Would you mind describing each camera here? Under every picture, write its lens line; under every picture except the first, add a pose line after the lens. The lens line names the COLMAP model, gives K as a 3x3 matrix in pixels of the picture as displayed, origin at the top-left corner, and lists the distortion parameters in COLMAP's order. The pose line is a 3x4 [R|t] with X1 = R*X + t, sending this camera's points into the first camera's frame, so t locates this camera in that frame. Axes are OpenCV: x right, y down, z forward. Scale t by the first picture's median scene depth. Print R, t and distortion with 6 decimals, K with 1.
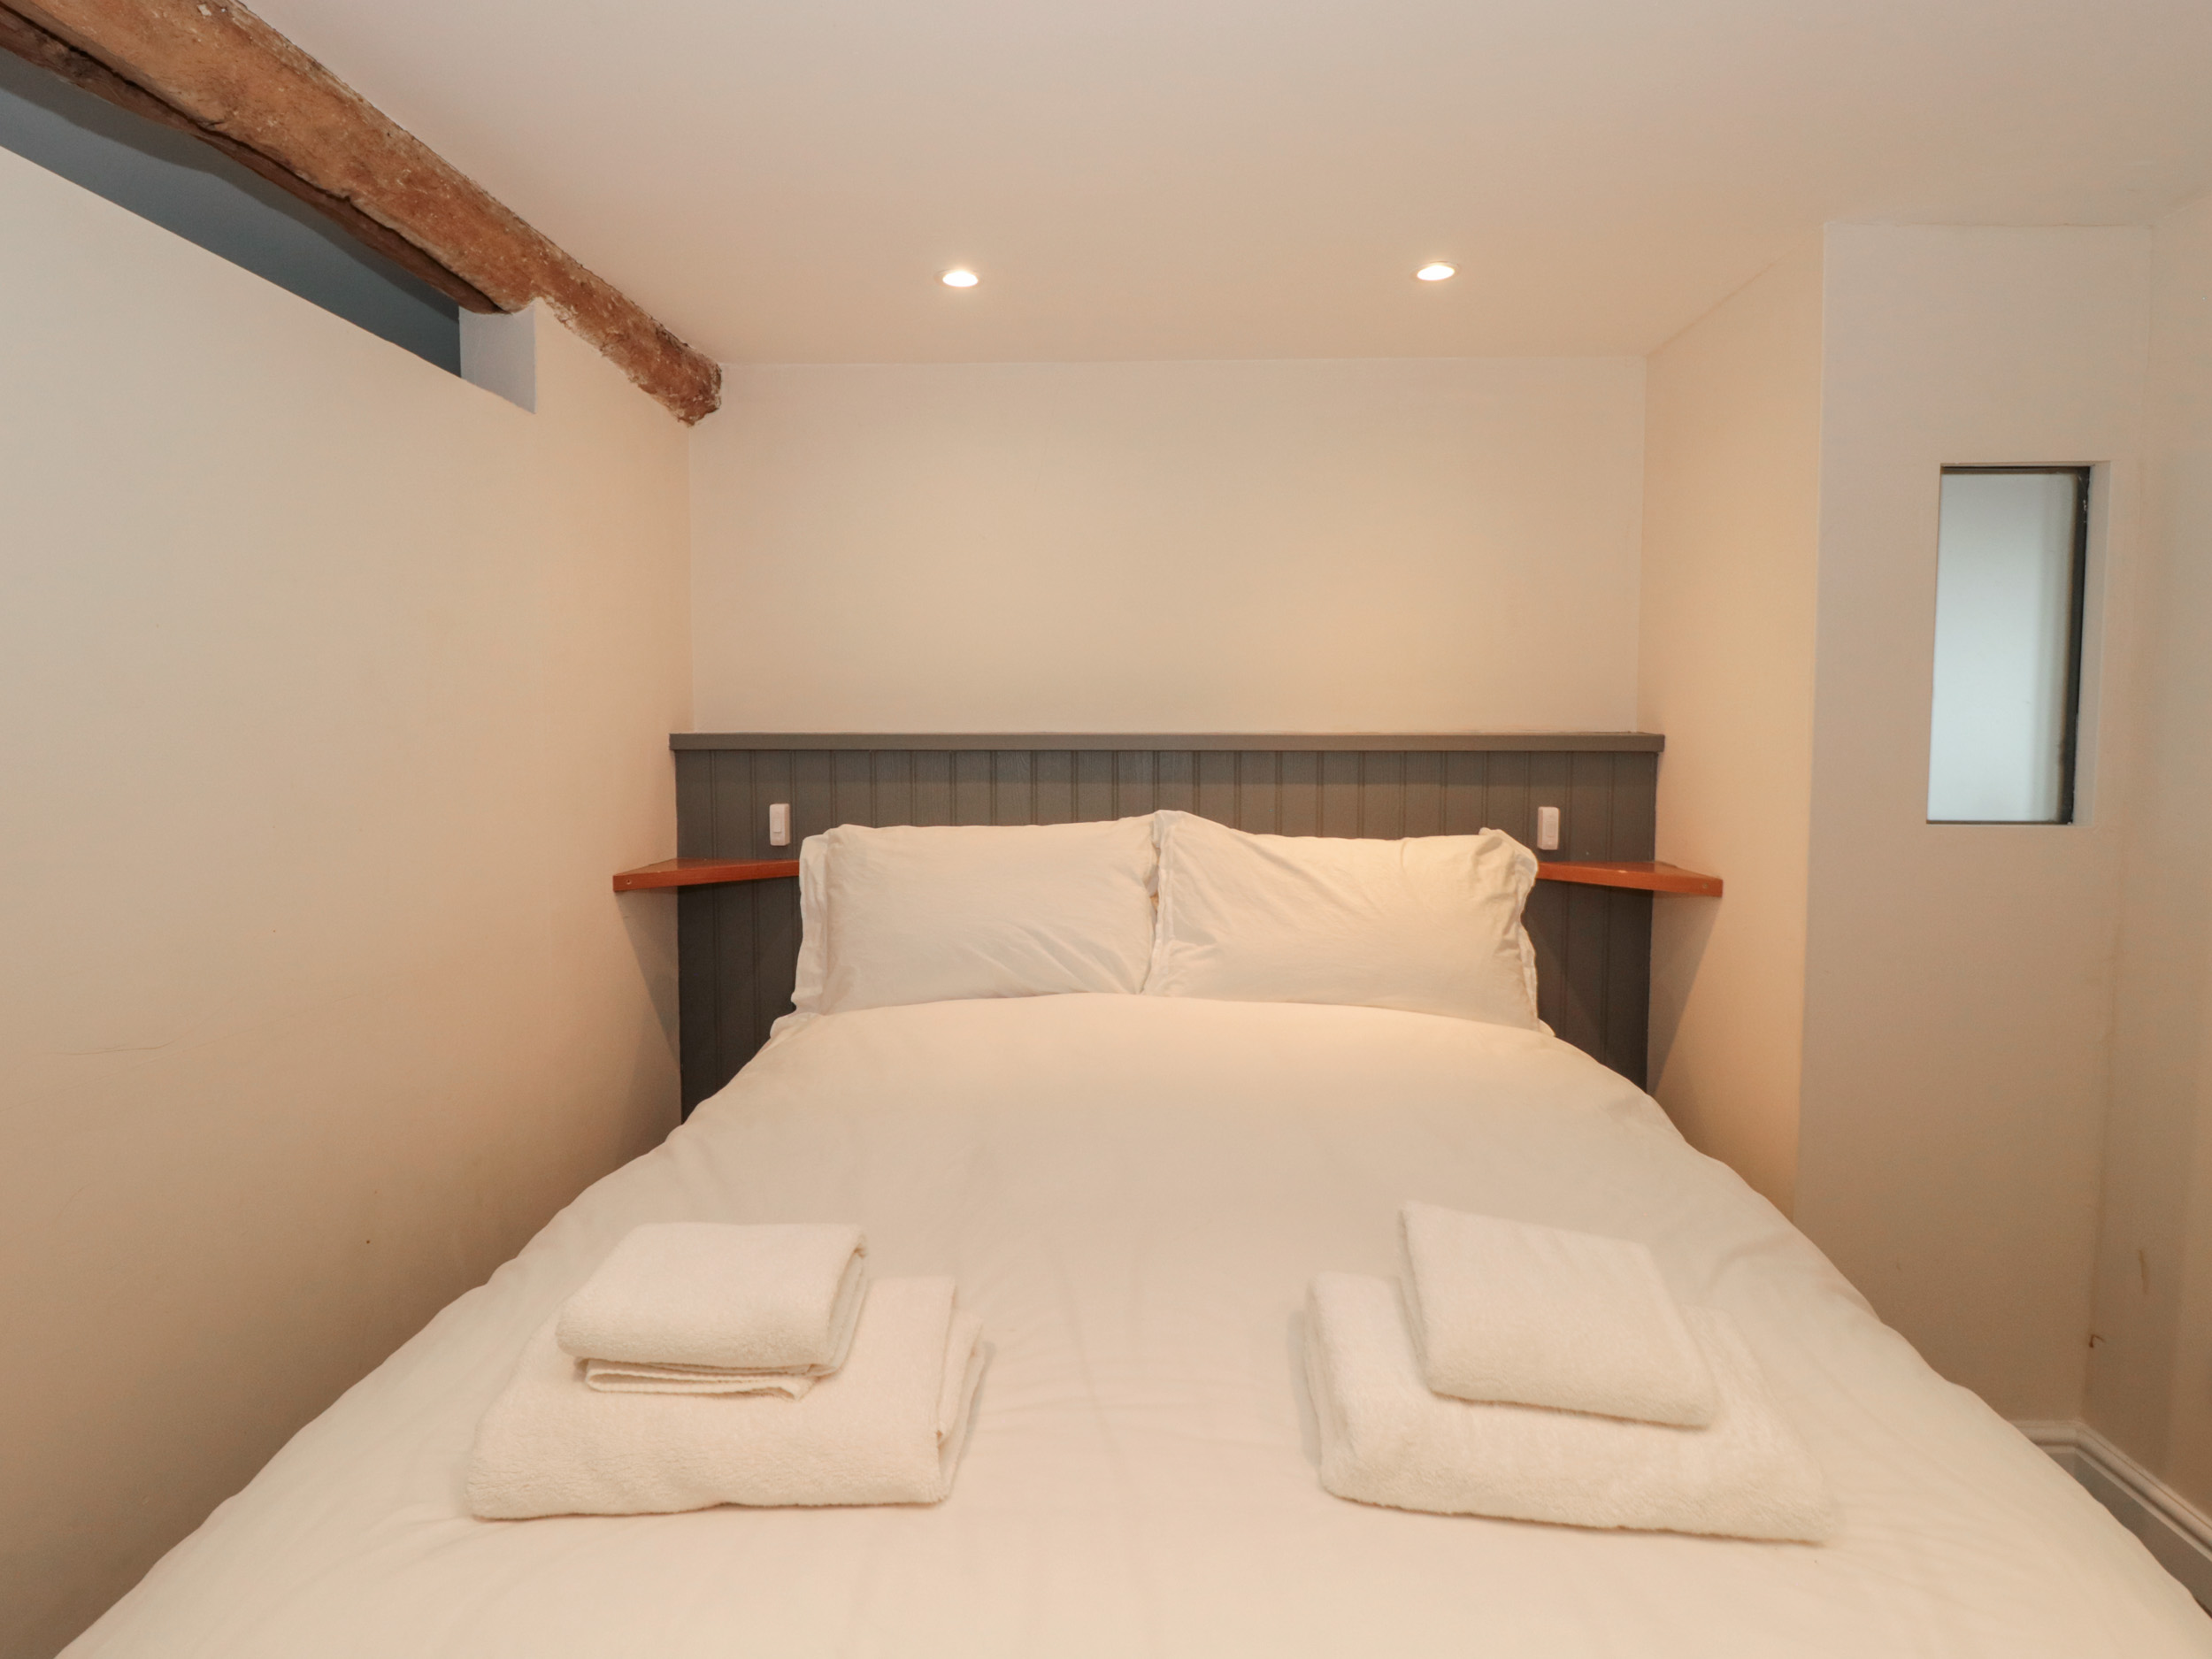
lens RADIAL K [[1214.6, 0, 1106.0], [0, 1214.6, 829.5], [0, 0, 1]] dist [0.000483, -0.014463]
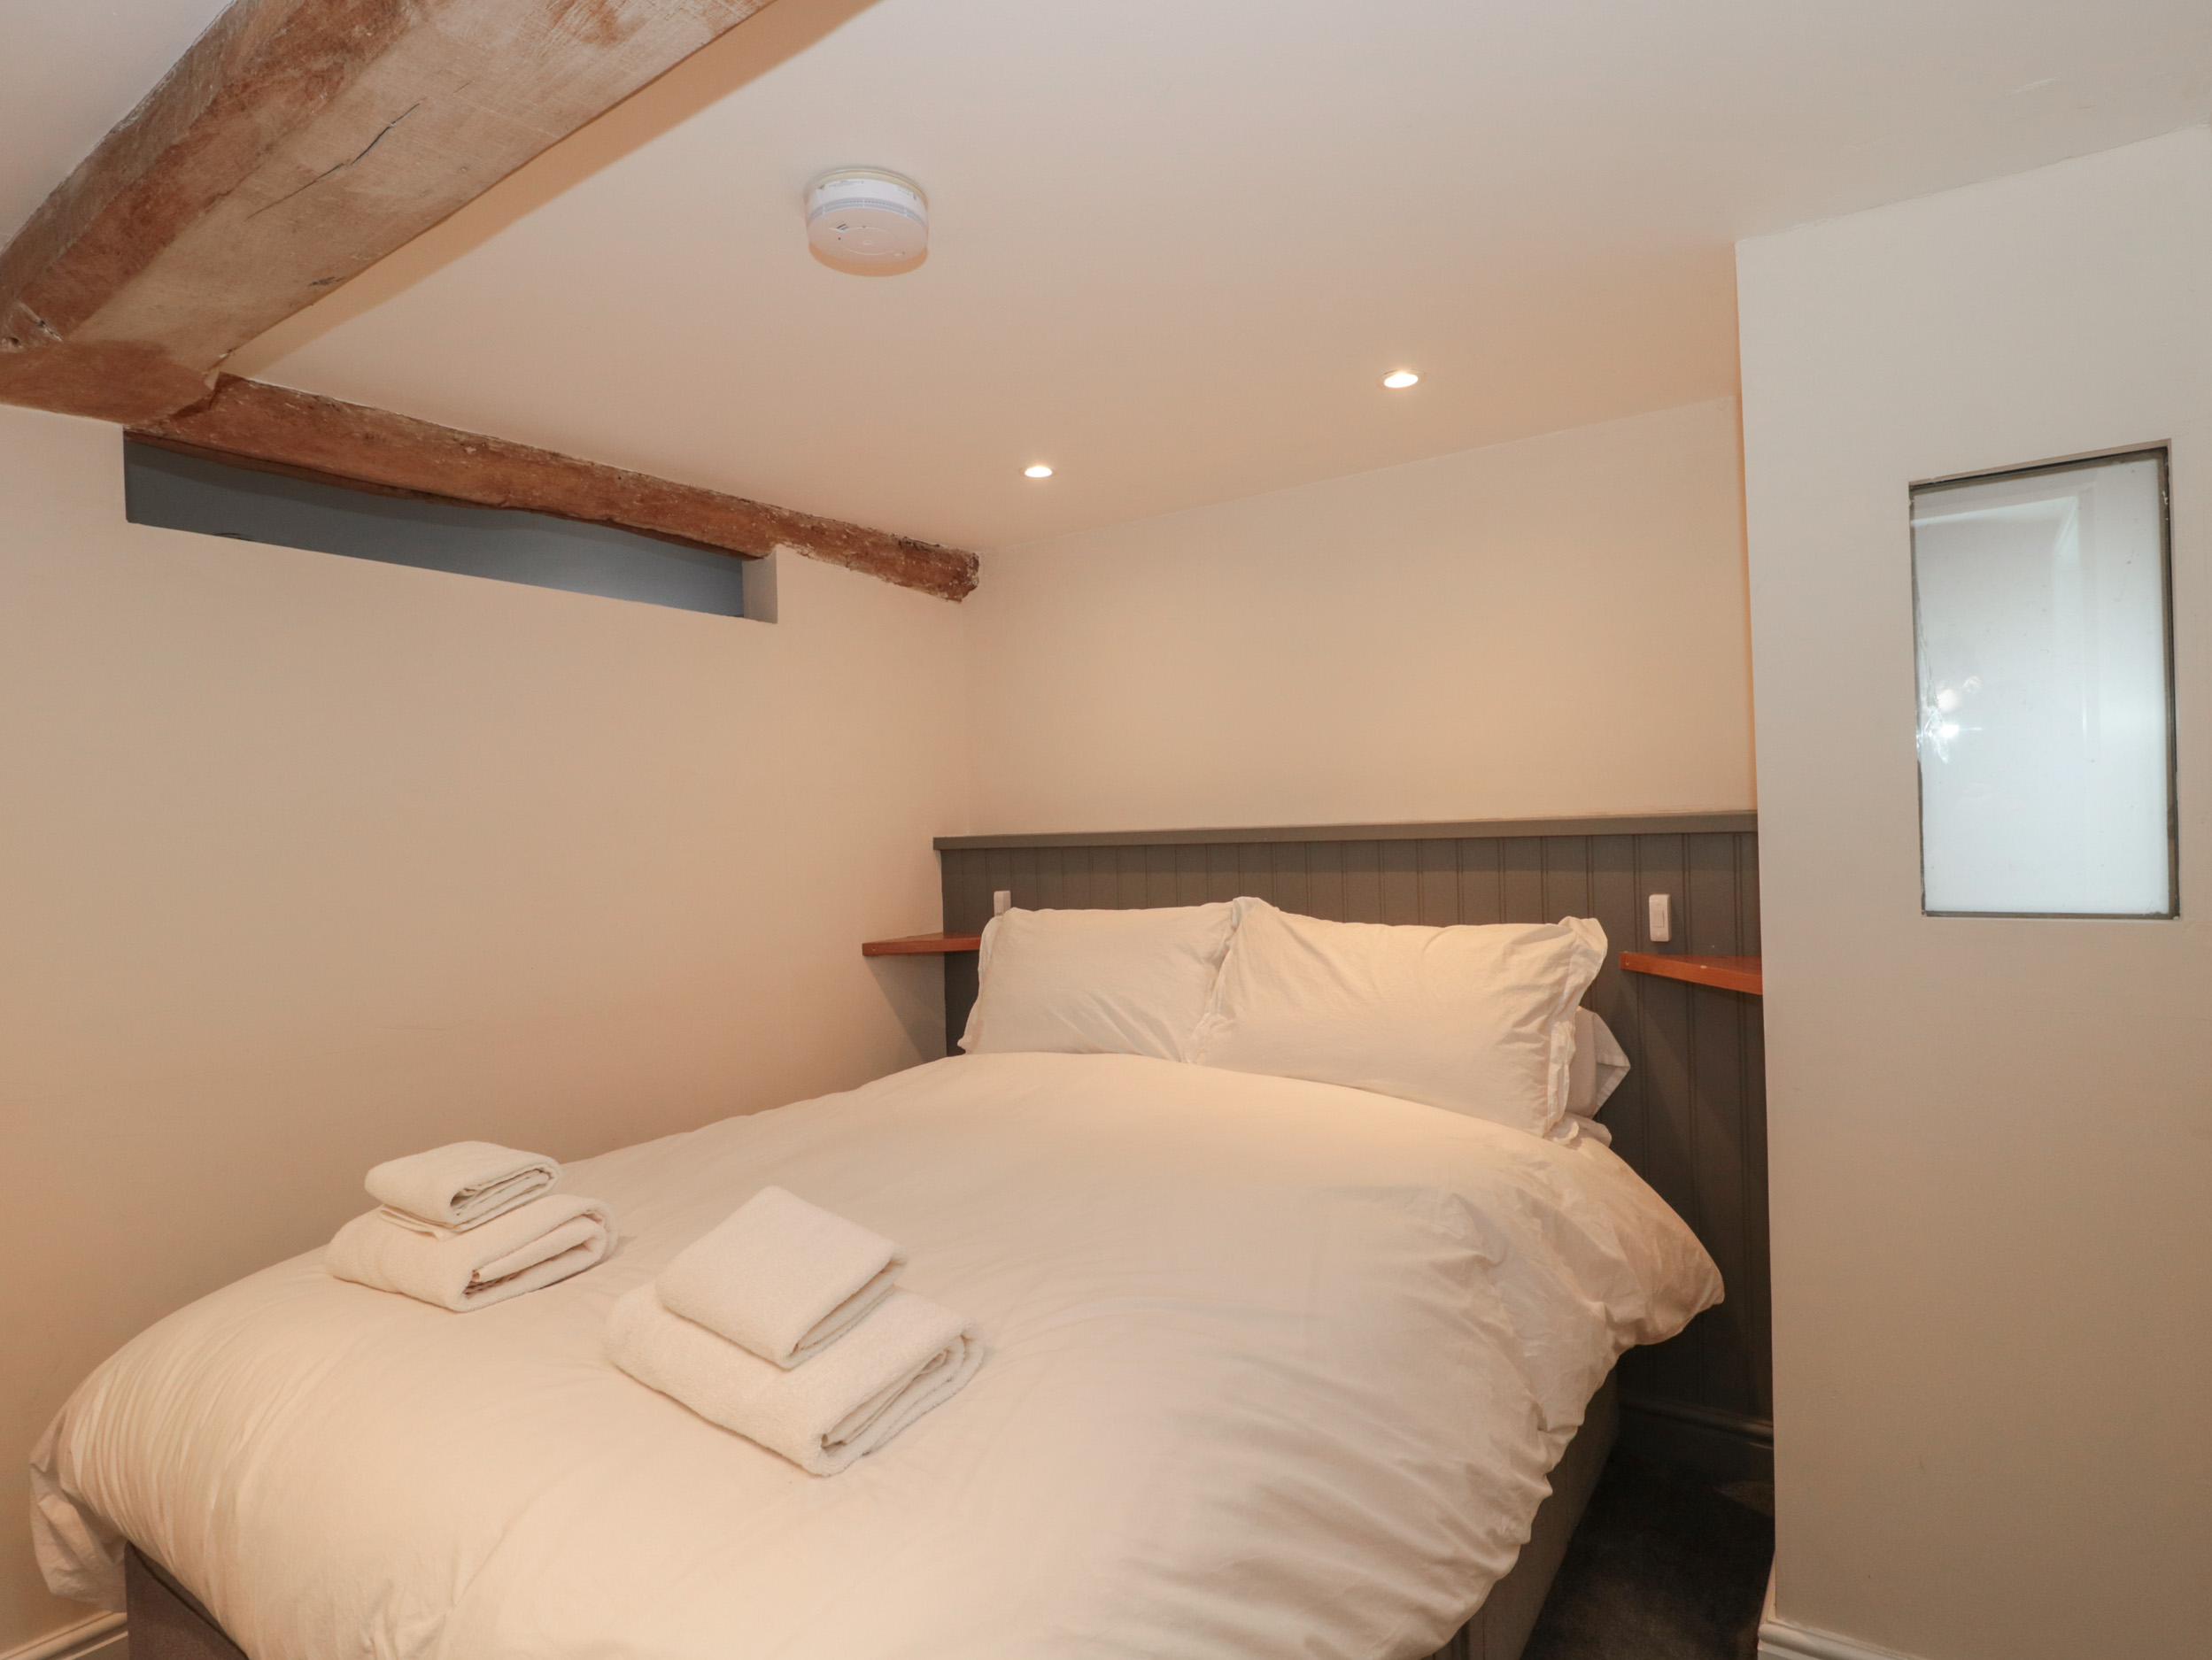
lens RADIAL K [[1186.9, 0, 1118.9], [0, 1186.9, 843.1], [0, 0, 1]] dist [0.000814, -0.015726]
pose [[0.842473, -0.021393, -0.538313, 0.547337], [-0.011253, 0.998294, -0.057285, -0.001445], [0.538621, 0.054318, 0.840796, 0.031979]]
